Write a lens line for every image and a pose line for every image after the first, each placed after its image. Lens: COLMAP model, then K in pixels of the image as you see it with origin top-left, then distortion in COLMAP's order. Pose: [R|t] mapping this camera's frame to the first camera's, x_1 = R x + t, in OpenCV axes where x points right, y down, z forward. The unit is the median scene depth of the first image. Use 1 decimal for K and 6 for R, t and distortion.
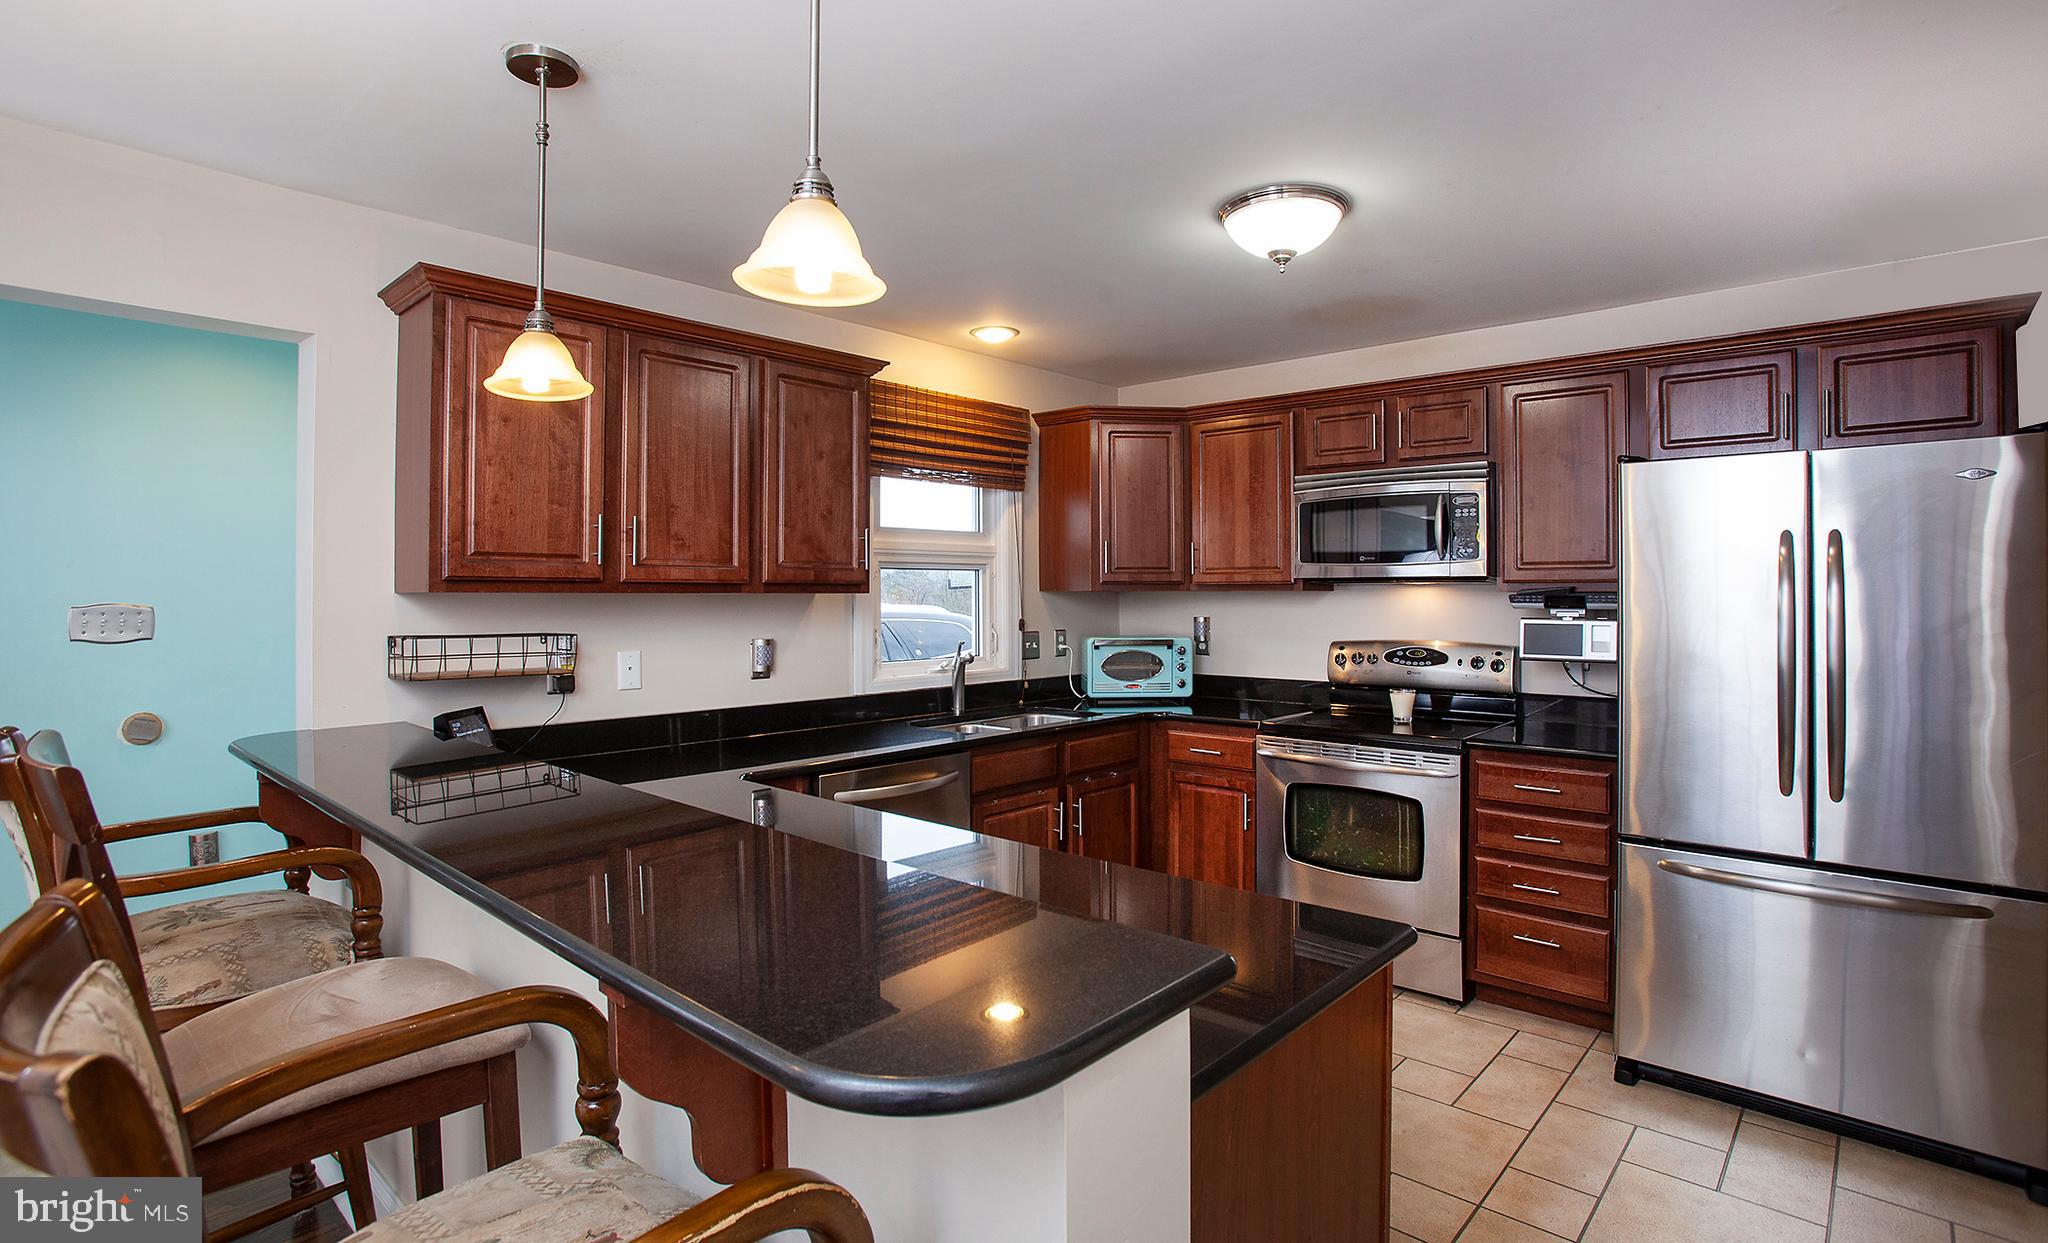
lens RADIAL K [[987.3, 0, 1024.7], [0, 987.3, 581.1], [0, 0, 1]] dist [-0.000823, 0.000025]
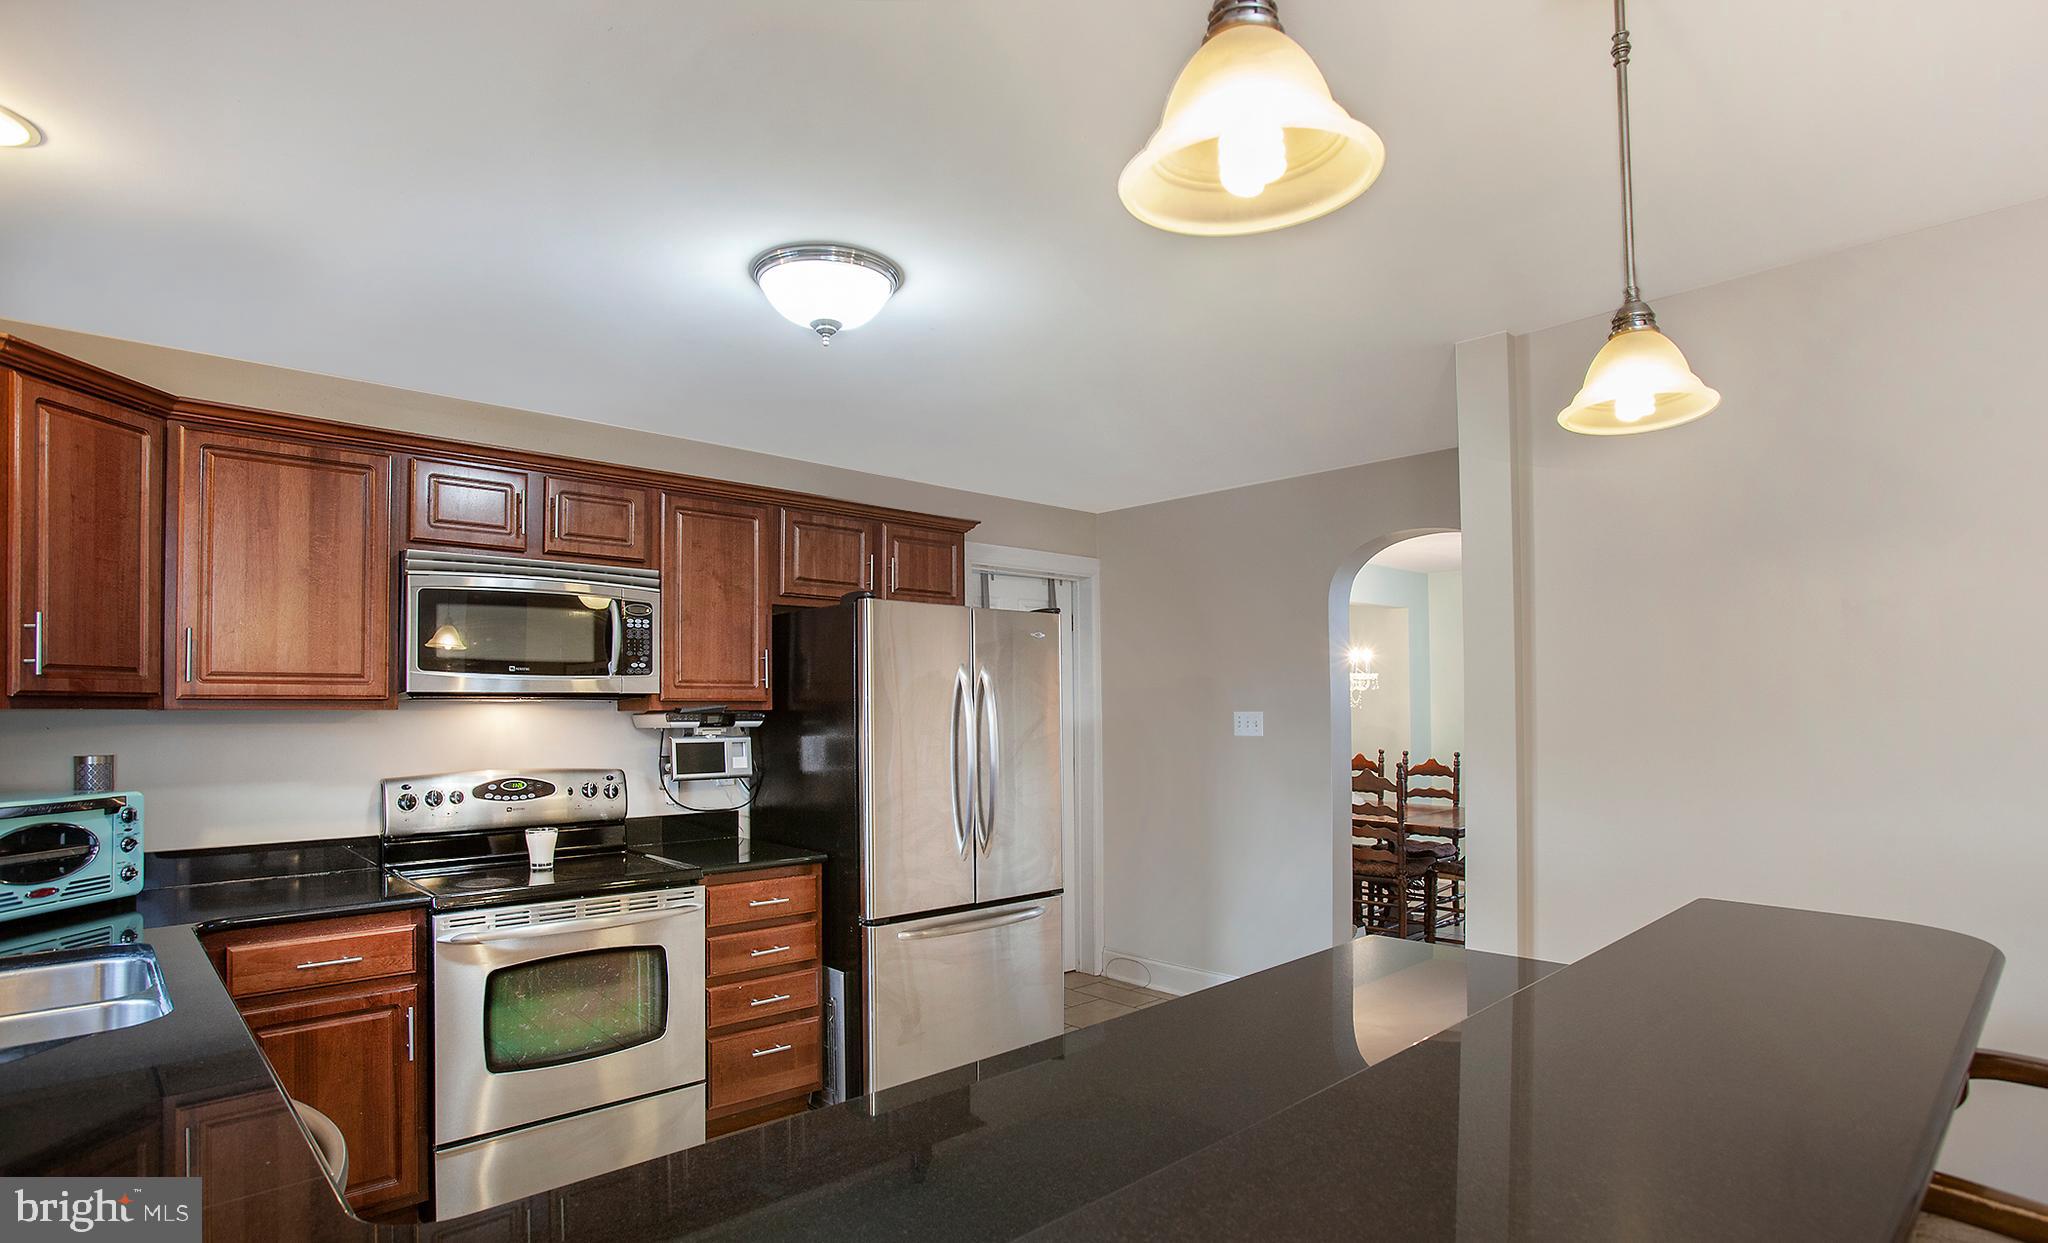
lens RADIAL K [[1038.1, 0, 1025.3], [0, 1038.1, 674.4], [0, 0, 1]] dist [0.000094, 0.000116]
pose [[0.162200, 0.034111, 0.986168, -0.410385], [-0.004015, 0.999417, -0.033909, 0.008483], [-0.986750, 0.001541, 0.162243, 0.457507]]
